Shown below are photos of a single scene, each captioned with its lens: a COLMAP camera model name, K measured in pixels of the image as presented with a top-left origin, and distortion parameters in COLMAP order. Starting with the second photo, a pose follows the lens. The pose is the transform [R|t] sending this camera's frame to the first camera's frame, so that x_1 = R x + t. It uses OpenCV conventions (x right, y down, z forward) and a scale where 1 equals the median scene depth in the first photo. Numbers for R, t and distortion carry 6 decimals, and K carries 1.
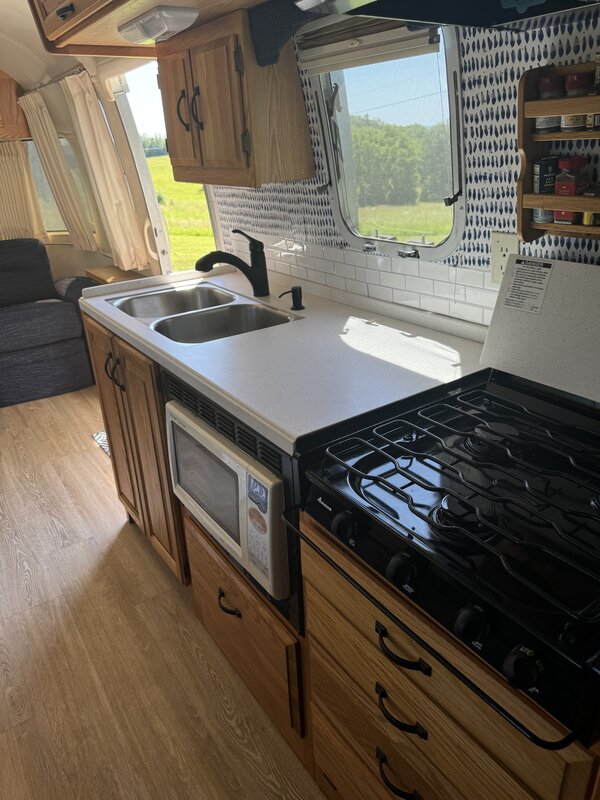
lens RADIAL K [[561.8, 0, 300.0], [0, 561.8, 400.0], [0, 0, 1]] dist [0.003253, 0.000518]
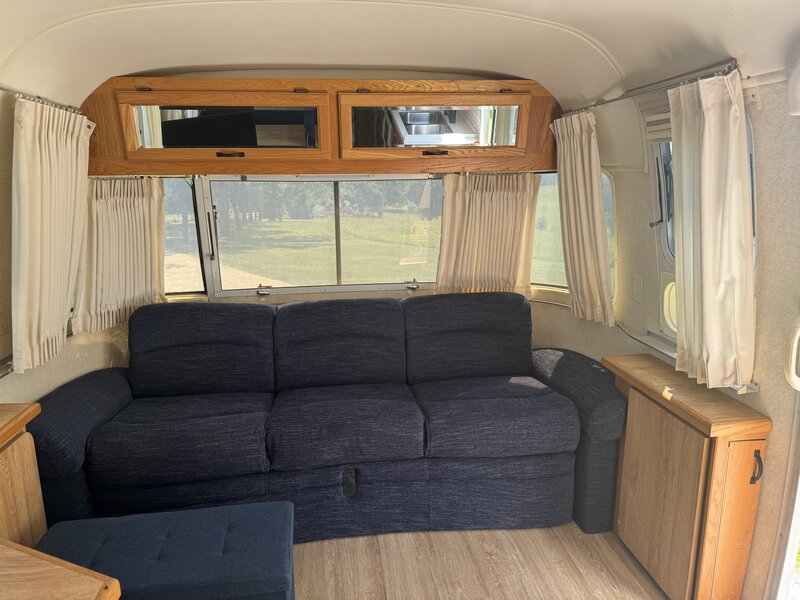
lens RADIAL K [[564.6, 0, 400.0], [0, 564.6, 300.0], [0, 0, 1]] dist [0.043100, -0.000633]
pose [[0.888575, 0.125155, -0.441329, -0.307571], [-0.211271, 0.965609, -0.151539, -0.143754], [0.407185, 0.227894, 0.884457, 0.292341]]
